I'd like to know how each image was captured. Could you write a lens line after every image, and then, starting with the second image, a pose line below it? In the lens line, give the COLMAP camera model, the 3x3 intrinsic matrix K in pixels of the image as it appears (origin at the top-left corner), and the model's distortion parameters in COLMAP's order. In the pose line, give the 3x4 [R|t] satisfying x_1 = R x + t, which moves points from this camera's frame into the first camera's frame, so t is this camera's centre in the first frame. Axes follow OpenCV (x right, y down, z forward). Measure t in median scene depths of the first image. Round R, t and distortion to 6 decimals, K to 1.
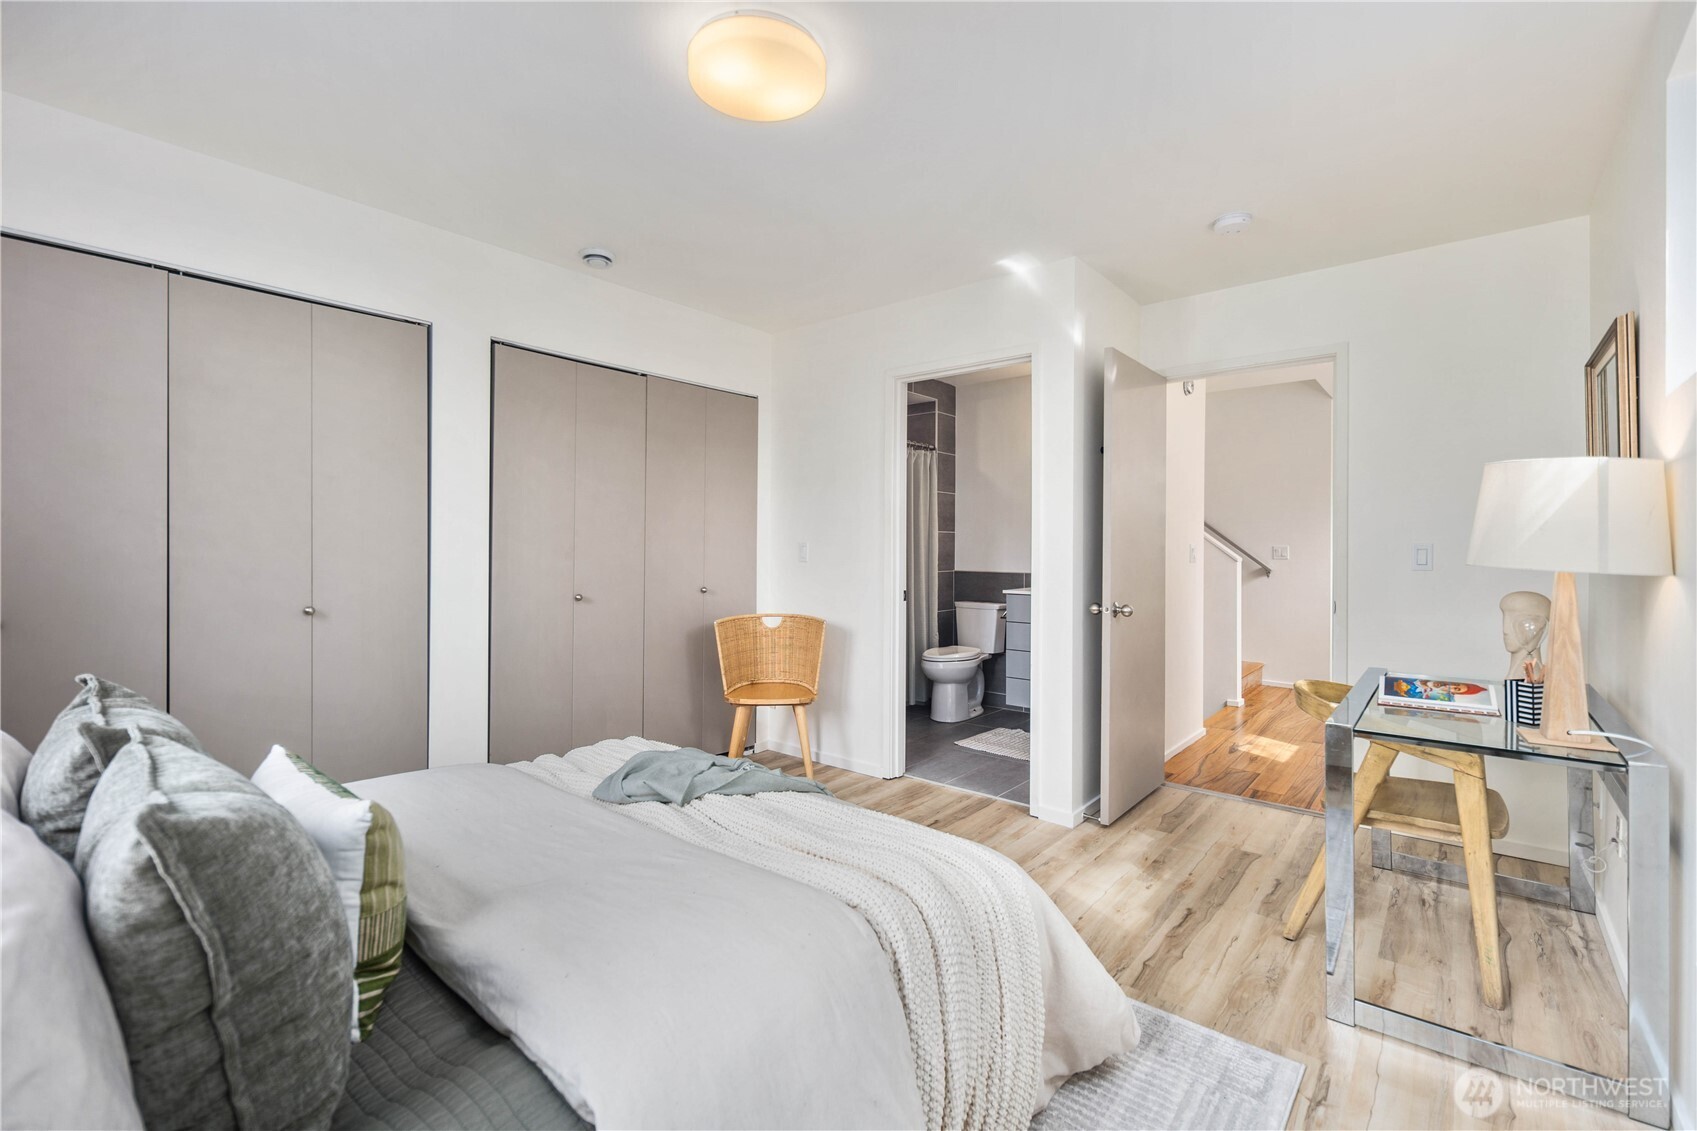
lens RADIAL K [[742.3, 0, 852.4], [0, 742.3, 545.6], [0, 0, 1]] dist [0.004421, -0.001310]
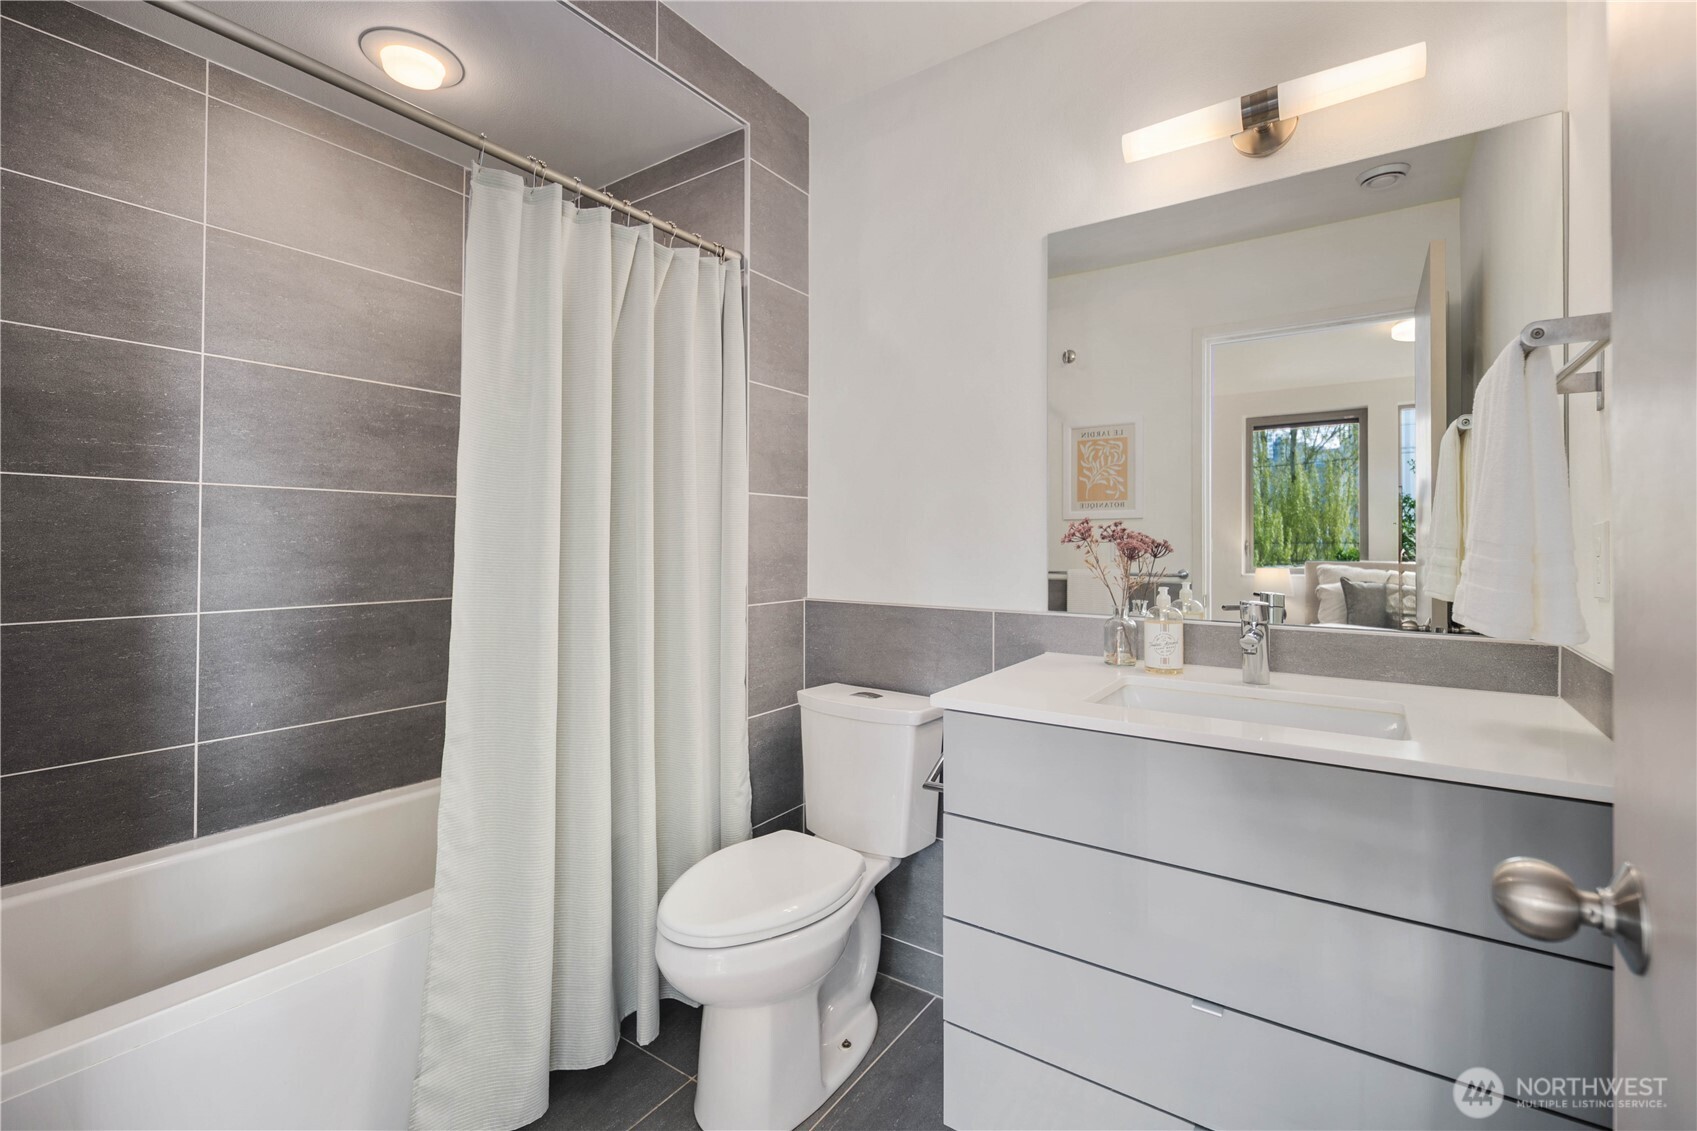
lens RADIAL K [[742.3, 0, 852.4], [0, 742.3, 545.6], [0, 0, 1]] dist [0.004421, -0.001310]
pose [[0.996720, -0.006198, 0.080694, 0.134691], [0.006061, 0.999980, 0.001942, 0.005771], [-0.080704, -0.001447, 0.996737, 0.641873]]
